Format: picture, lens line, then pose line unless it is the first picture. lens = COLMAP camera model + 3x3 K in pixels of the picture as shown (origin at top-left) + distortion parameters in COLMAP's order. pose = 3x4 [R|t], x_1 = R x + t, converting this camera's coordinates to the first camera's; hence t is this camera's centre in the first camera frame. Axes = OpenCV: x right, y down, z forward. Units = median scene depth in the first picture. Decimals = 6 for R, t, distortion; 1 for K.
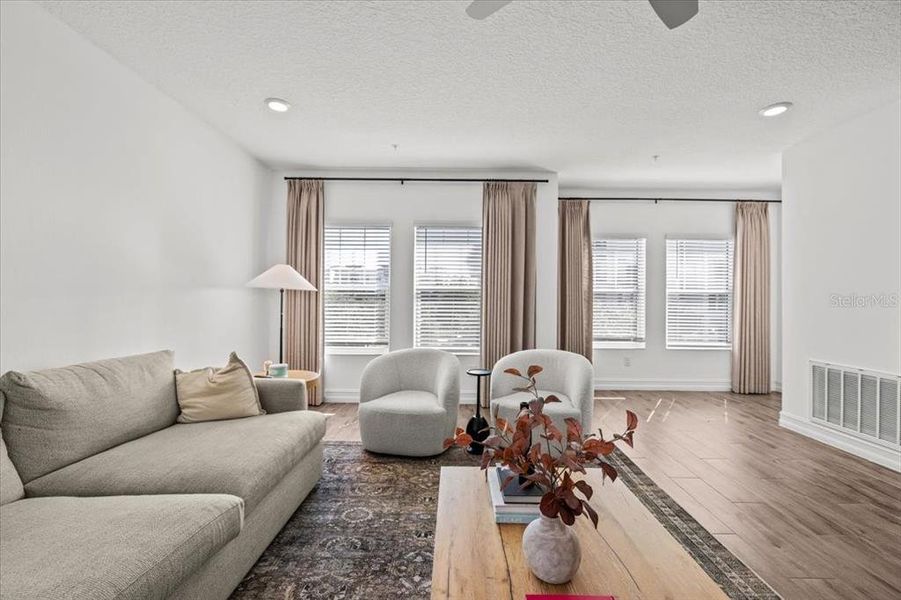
lens RADIAL K [[378.1, 0, 451.3], [0, 378.1, 295.2], [0, 0, 1]] dist [-0.002714, -0.000052]
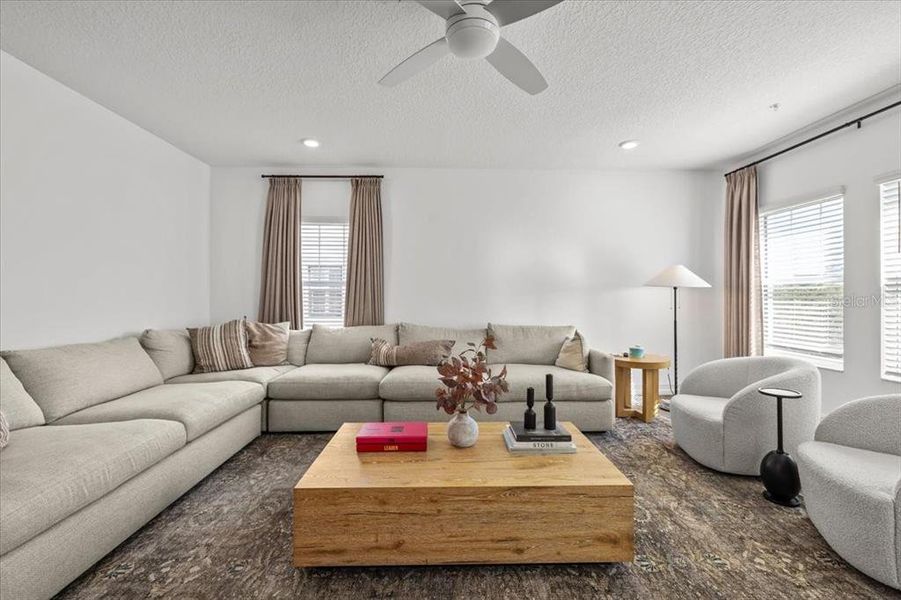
lens RADIAL K [[383.2, 0, 447.0], [0, 383.2, 290.8], [0, 0, 1]] dist [-0.000203, -0.000086]
pose [[0.017215, -0.017910, -0.999691, 0.938543], [0.016535, 0.999708, -0.017625, 0.007058], [0.999715, -0.016227, 0.017506, 0.394688]]
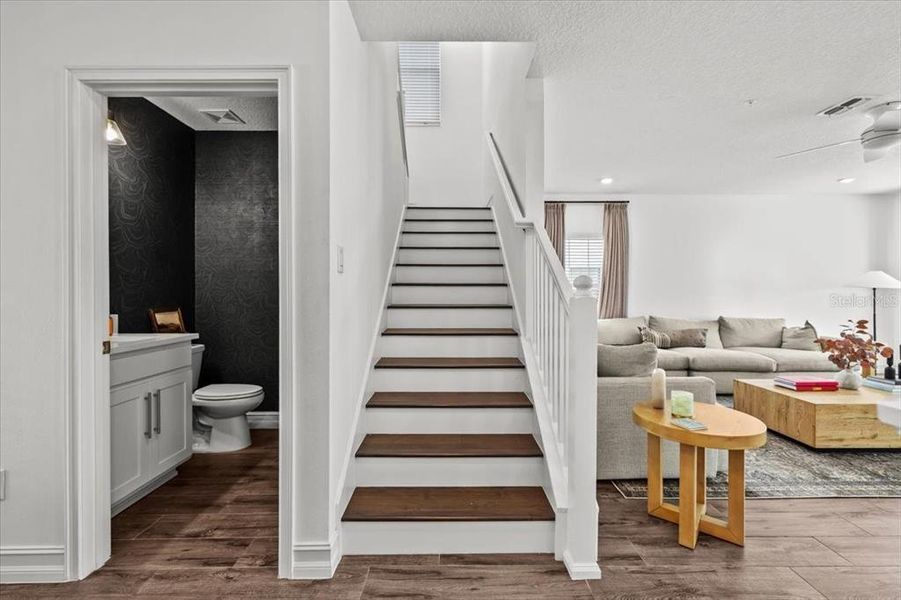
lens RADIAL K [[378.1, 0, 451.3], [0, 378.1, 295.2], [0, 0, 1]] dist [-0.002714, -0.000052]
pose [[0.004311, -0.005275, -0.999977, 1.385446], [0.017057, 0.999841, -0.005201, -0.010232], [0.999845, -0.017035, 0.004401, -0.903500]]
